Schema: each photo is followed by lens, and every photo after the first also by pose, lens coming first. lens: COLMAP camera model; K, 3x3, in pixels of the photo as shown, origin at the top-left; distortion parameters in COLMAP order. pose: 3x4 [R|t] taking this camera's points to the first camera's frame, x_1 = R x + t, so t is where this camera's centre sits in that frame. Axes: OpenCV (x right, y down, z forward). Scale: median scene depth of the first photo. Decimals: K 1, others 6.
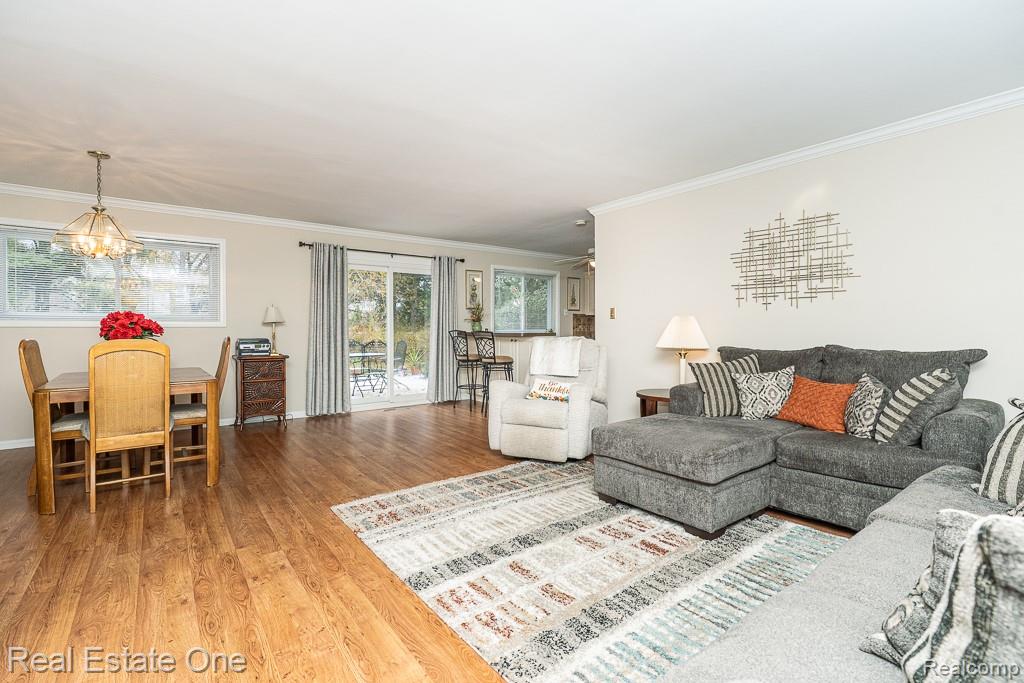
lens RADIAL K [[475.0, 0, 507.9], [0, 475.0, 329.7], [0, 0, 1]] dist [-0.005591, 0.000105]
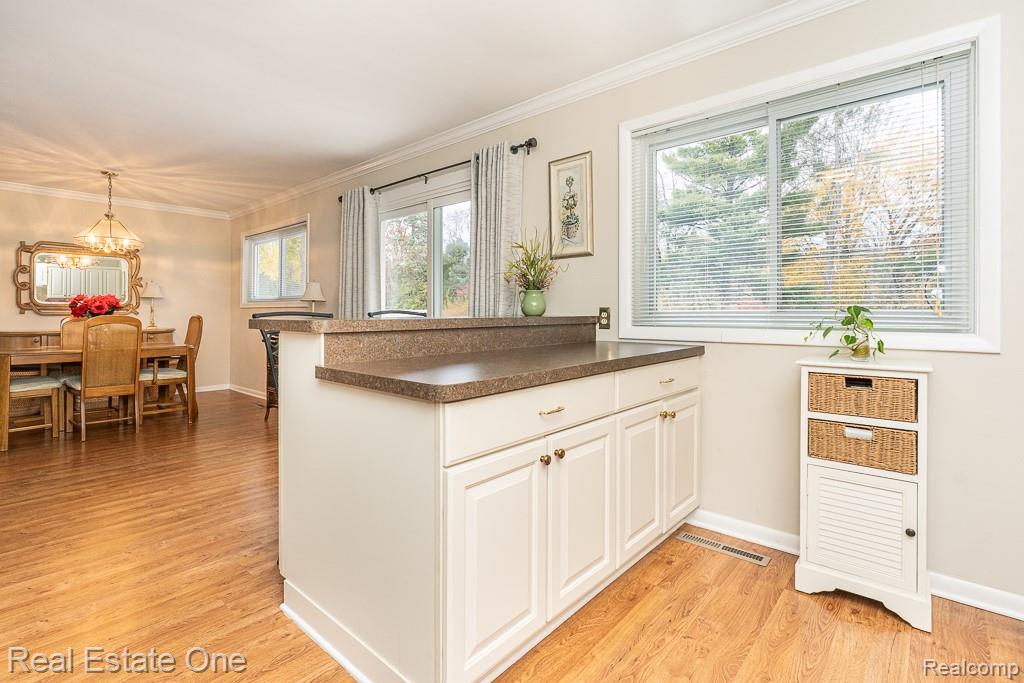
lens RADIAL K [[475.0, 0, 487.7], [0, 475.0, 315.9], [0, 0, 1]] dist [-0.005591, 0.000105]
pose [[0.194492, 0.007018, -0.980879, 0.623645], [-0.005616, 0.999966, 0.006041, 0.004458], [0.980888, 0.004334, 0.194525, 1.826323]]
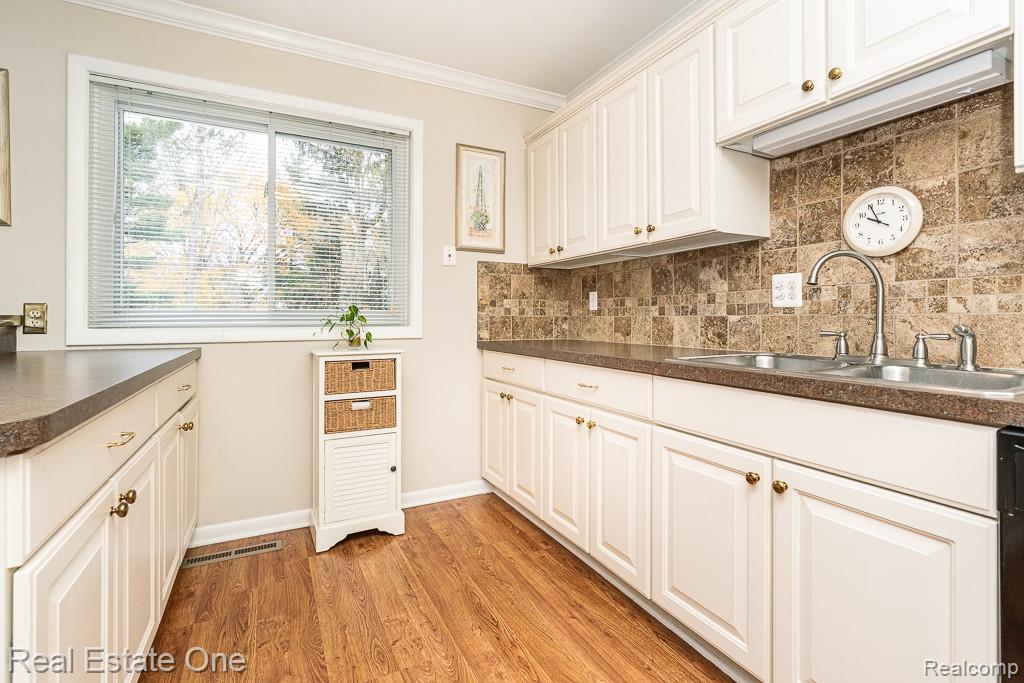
lens RADIAL K [[475.0, 0, 503.0], [0, 475.0, 323.9], [0, 0, 1]] dist [-0.005591, 0.000105]
pose [[0.985615, 0.001441, -0.169002, 0.509380], [-0.000722, 0.999990, 0.004318, 0.016115], [0.169007, -0.004134, 0.985606, 1.710555]]
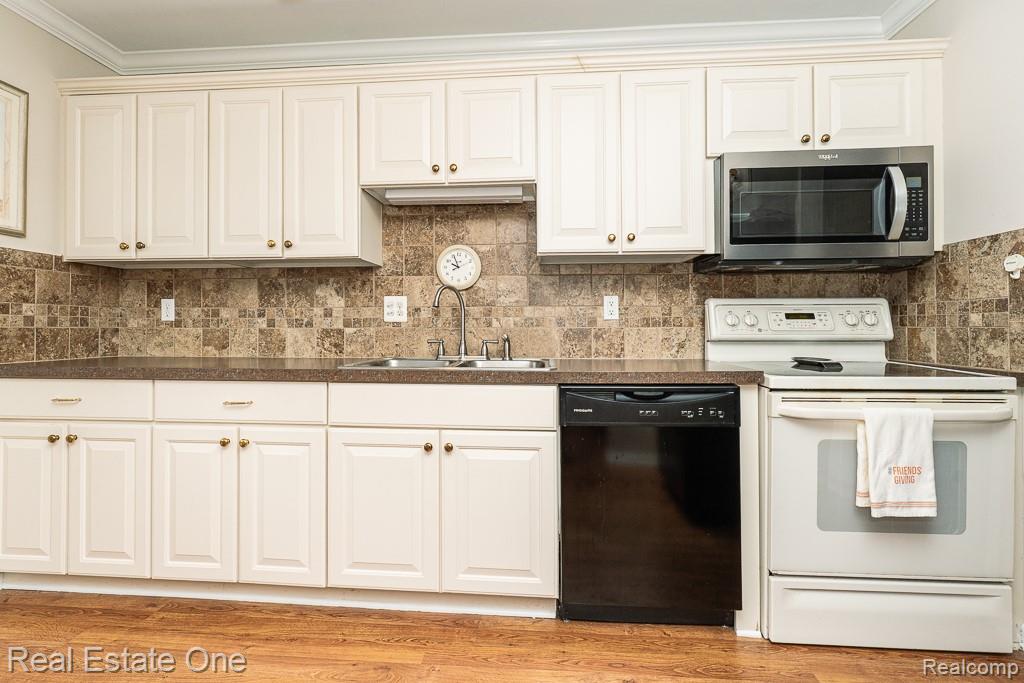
lens RADIAL K [[475.0, 0, 507.8], [0, 475.0, 331.7], [0, 0, 1]] dist [-0.005591, 0.000105]
pose [[0.653902, -0.006805, 0.756549, 0.328895], [0.005980, 0.999975, 0.003826, 0.012621], [-0.756556, 0.002023, 0.653926, 1.708954]]
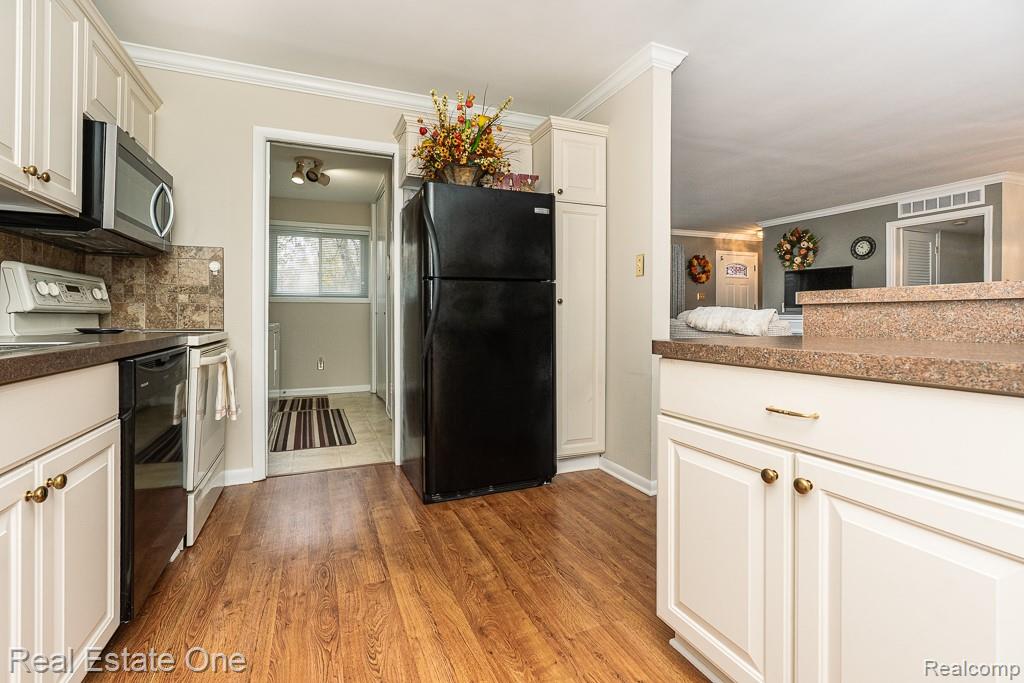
lens RADIAL K [[475.0, 0, 518.8], [0, 475.0, 311.8], [0, 0, 1]] dist [-0.005591, 0.000105]
pose [[-0.972775, 0.003696, 0.231724, 0.327889], [0.001990, 0.999969, -0.007597, 0.033264], [-0.231745, -0.006929, -0.972752, 2.277763]]
